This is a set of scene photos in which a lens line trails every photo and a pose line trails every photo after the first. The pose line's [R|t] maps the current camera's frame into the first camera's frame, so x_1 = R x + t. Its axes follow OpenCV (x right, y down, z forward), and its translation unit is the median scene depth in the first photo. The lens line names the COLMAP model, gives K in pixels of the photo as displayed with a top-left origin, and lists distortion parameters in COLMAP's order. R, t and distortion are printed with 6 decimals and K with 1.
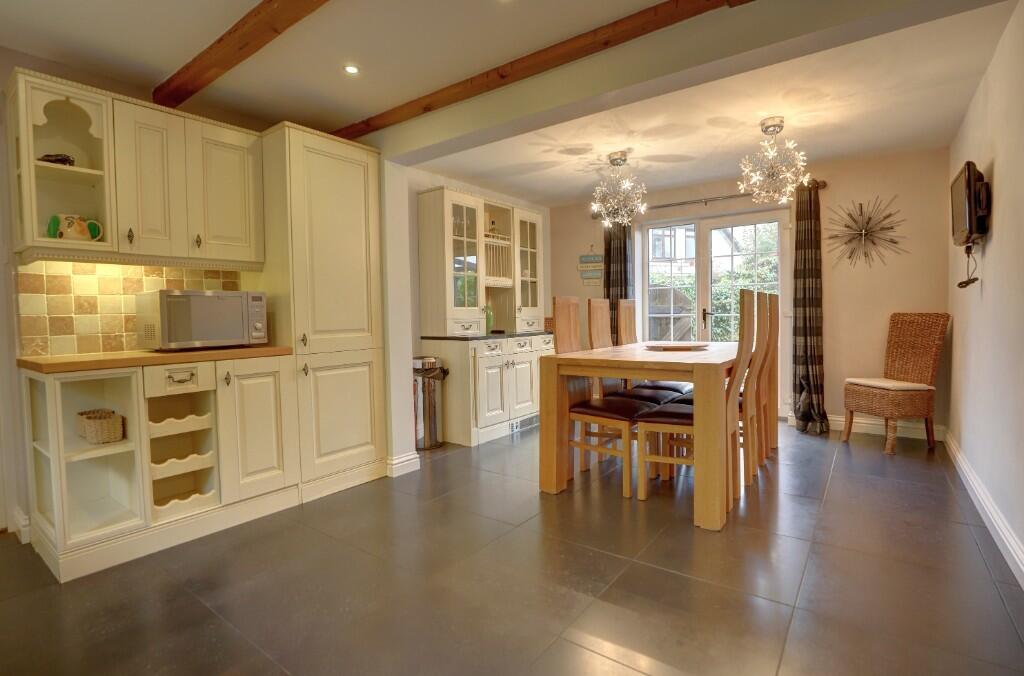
lens RADIAL K [[523.5, 0, 513.1], [0, 523.5, 337.9], [0, 0, 1]] dist [-0.018832, -0.000484]
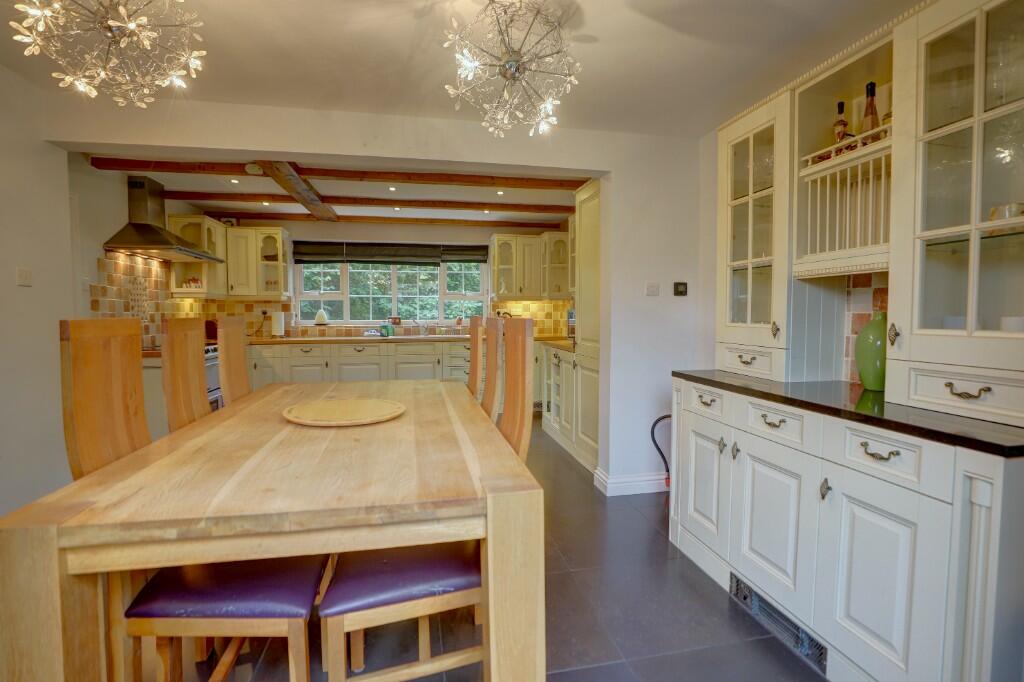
lens RADIAL K [[505.9, 0, 521.2], [0, 505.9, 336.5], [0, 0, 1]] dist [-0.033686, 0.001021]
pose [[-0.674572, 0.053606, -0.736260, 0.470200], [-0.019570, 0.995711, 0.090426, -0.091266], [0.737950, 0.075408, -0.670630, 1.224777]]
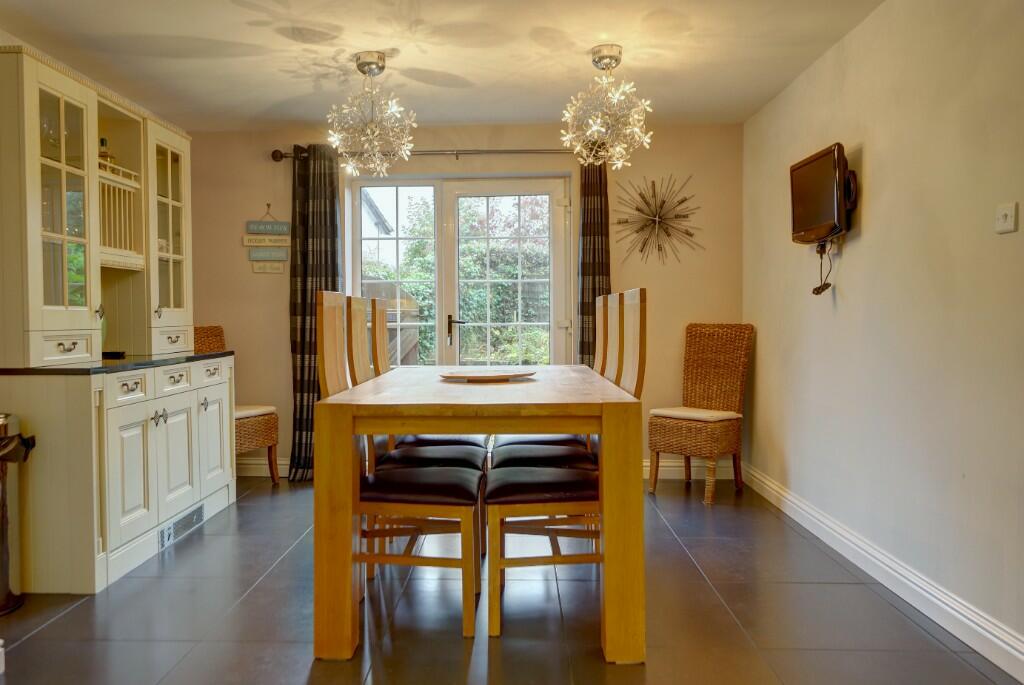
lens RADIAL K [[780.0, 0, 508.7], [0, 780.0, 339.2], [0, 0, 1]] dist [-0.008343, 0.005366]
pose [[0.821934, -0.005173, 0.569559, -0.170792], [0.017464, 0.999717, -0.016123, -0.009498], [-0.569314, 0.023199, 0.821793, 0.175744]]
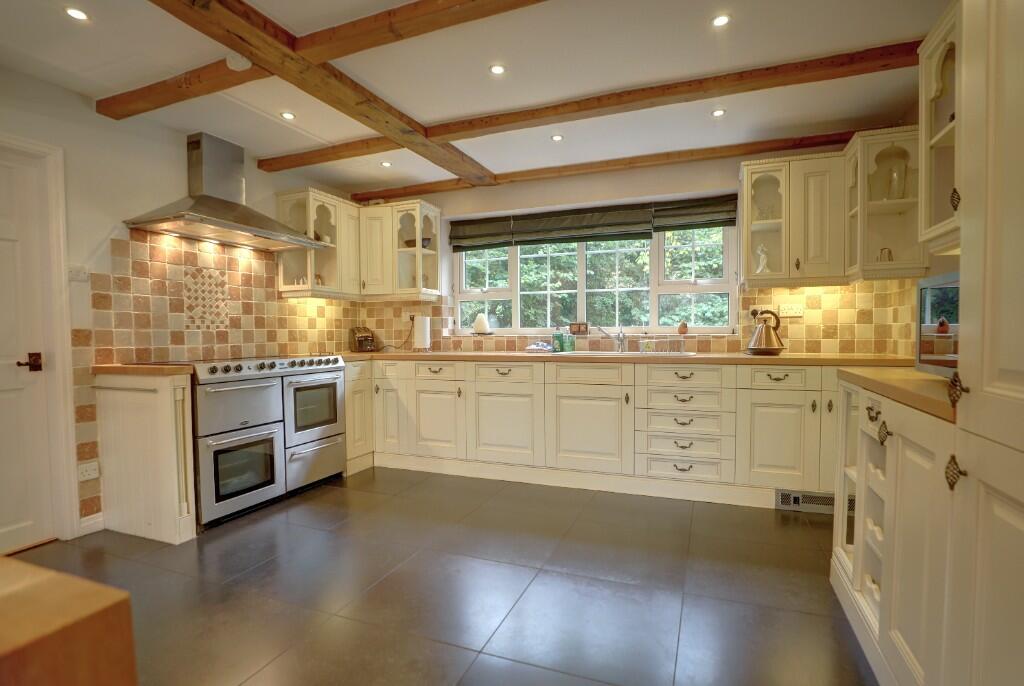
lens RADIAL K [[505.9, 0, 513.7], [0, 505.9, 350.4], [0, 0, 1]] dist [-0.033686, 0.001021]
pose [[-0.967751, 0.035726, -0.249361, 0.096218], [0.014563, 0.996171, 0.086206, -0.050523], [0.251486, 0.079795, -0.964566, 0.935646]]
